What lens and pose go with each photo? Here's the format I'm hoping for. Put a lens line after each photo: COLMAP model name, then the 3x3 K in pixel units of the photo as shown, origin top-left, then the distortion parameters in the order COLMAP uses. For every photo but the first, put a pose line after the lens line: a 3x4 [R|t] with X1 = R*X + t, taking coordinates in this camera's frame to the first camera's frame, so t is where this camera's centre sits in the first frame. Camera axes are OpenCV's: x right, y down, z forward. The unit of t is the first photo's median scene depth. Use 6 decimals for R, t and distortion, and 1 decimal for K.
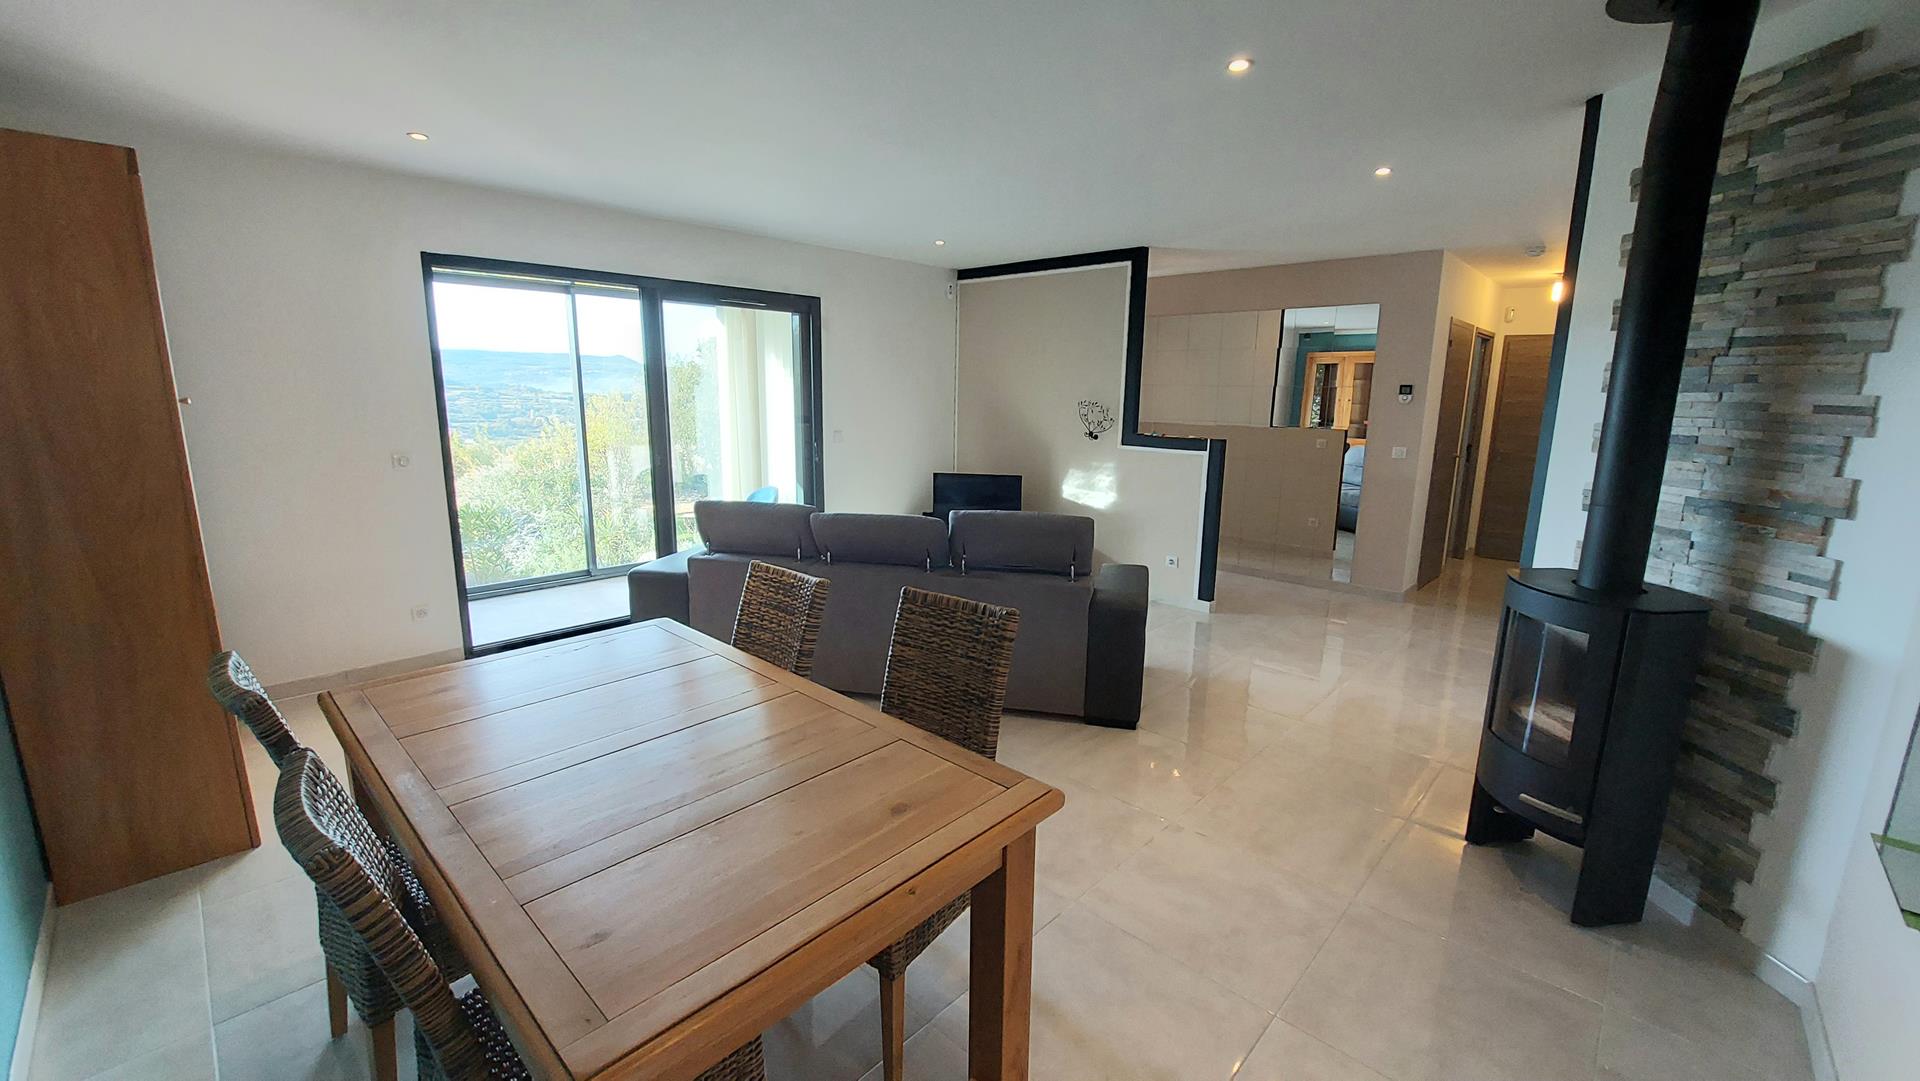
lens RADIAL K [[763.9, 0, 964.6], [0, 763.9, 540.2], [0, 0, 1]] dist [-0.015593, 0.000161]
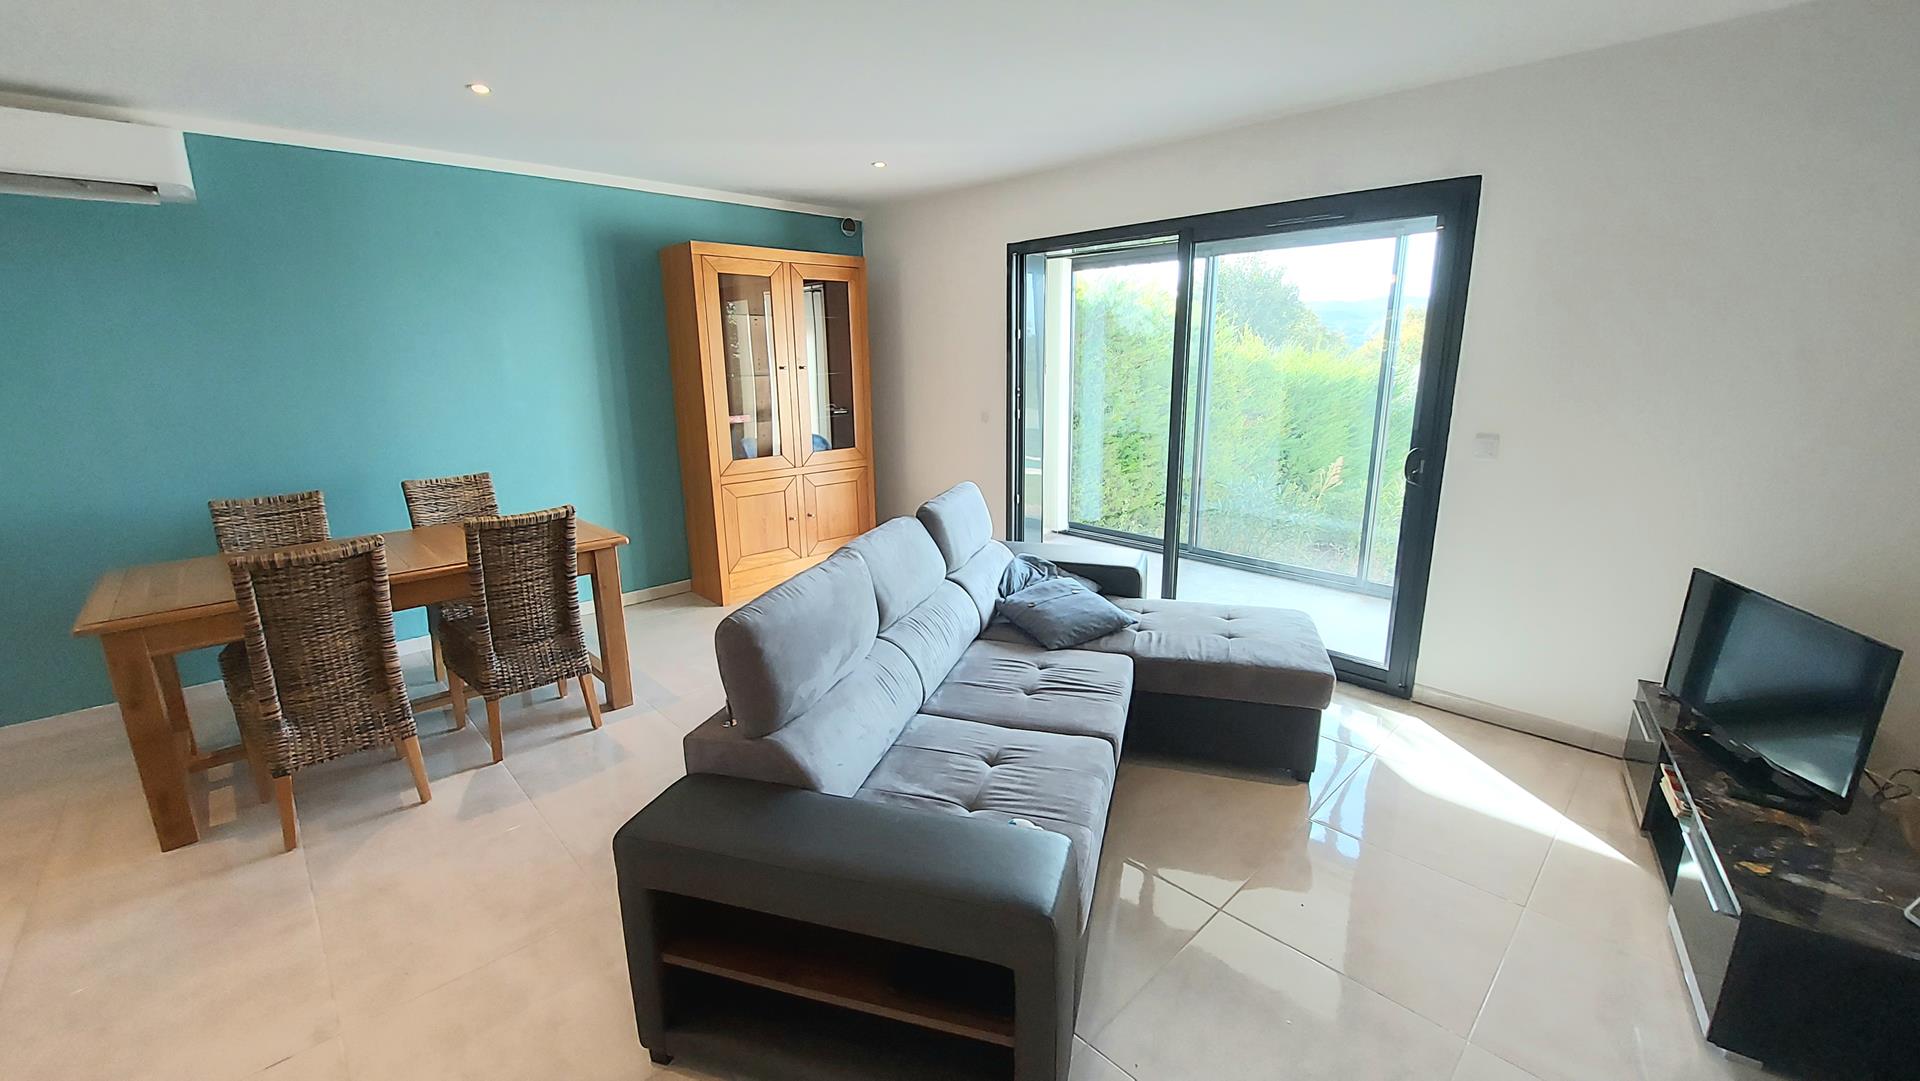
lens RADIAL K [[763.9, 0, 965.5], [0, 763.9, 535.7], [0, 0, 1]] dist [-0.015593, 0.000161]
pose [[-0.042025, 0.217589, -0.975135, 0.381917], [-0.185090, 0.957408, 0.221611, -0.132314], [0.981823, 0.189801, 0.000039, 0.701030]]
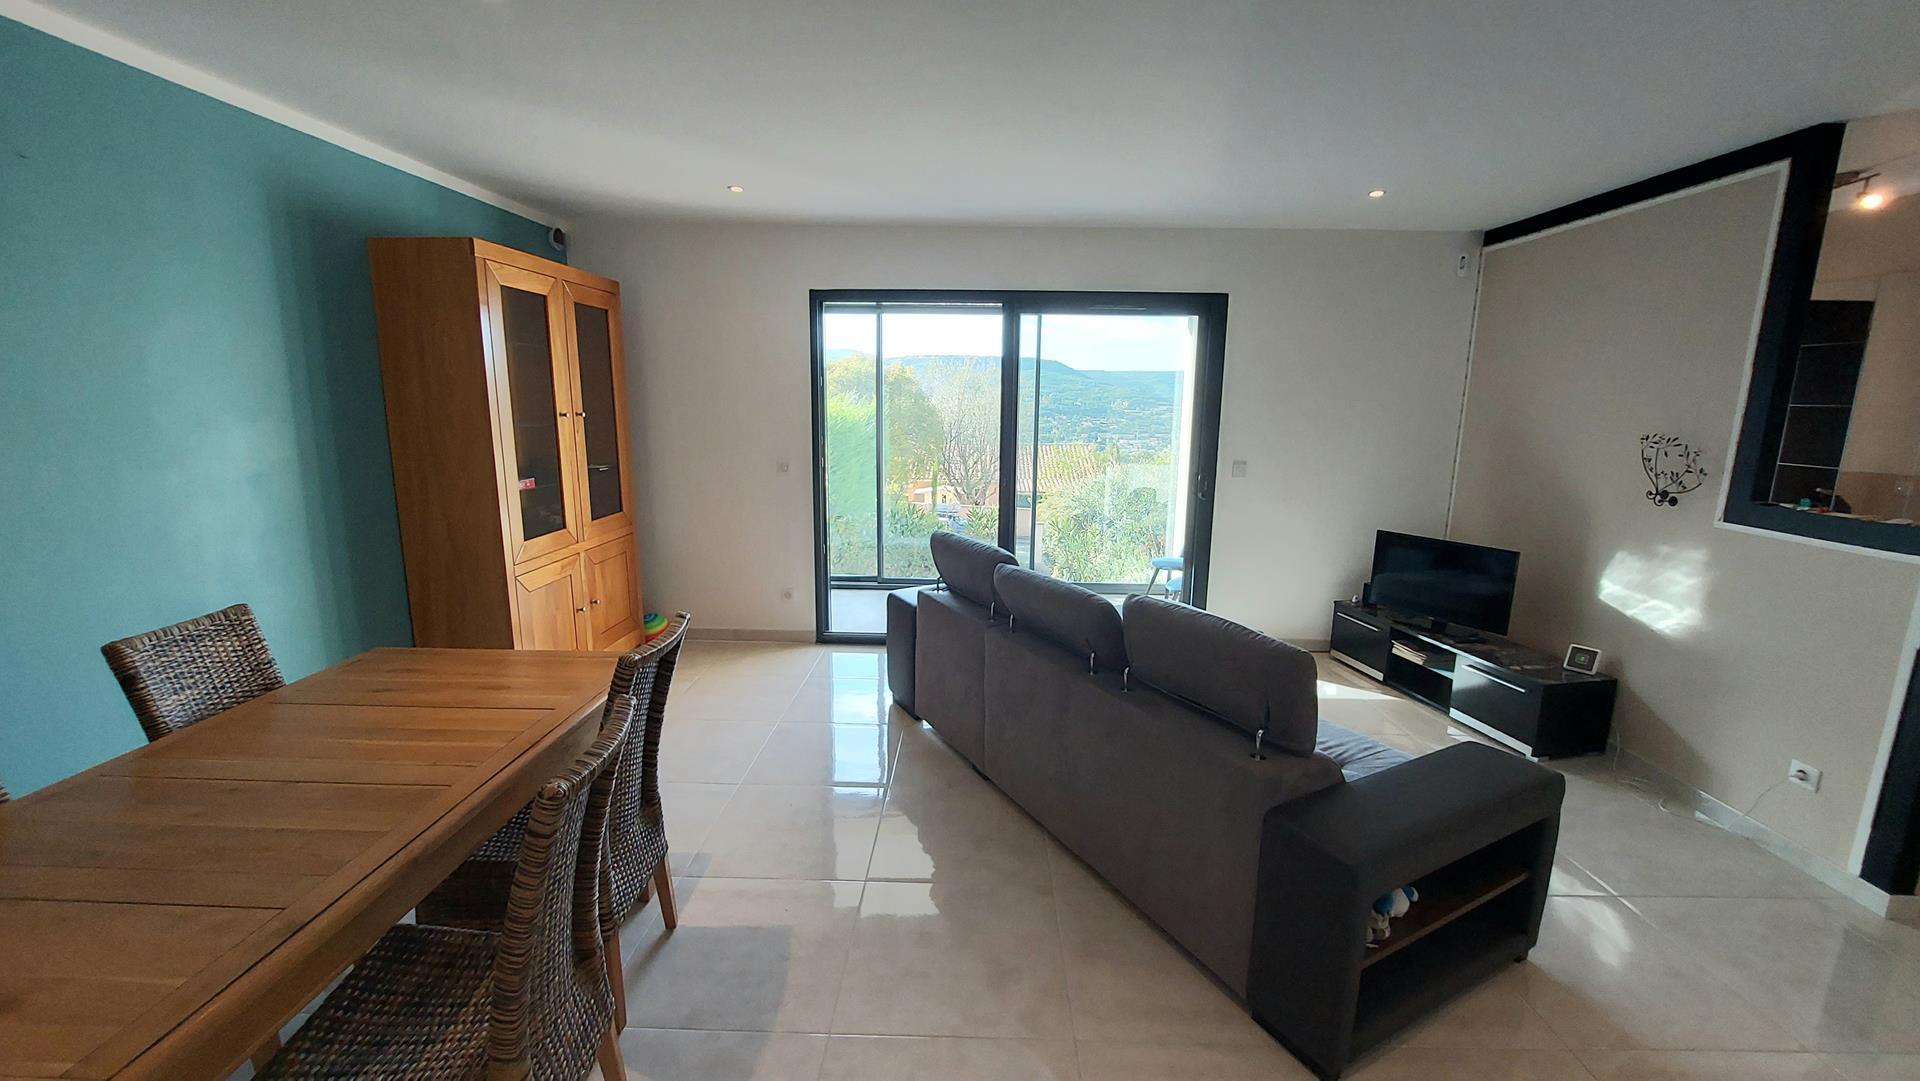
lens RADIAL K [[763.9, 0, 970.5], [0, 763.9, 533.9], [0, 0, 1]] dist [-0.015593, 0.000161]
pose [[0.670188, 0.127308, -0.731191, 0.241521], [-0.148018, 0.988314, 0.036407, -0.060178], [0.727282, 0.083830, 0.681200, 0.286485]]
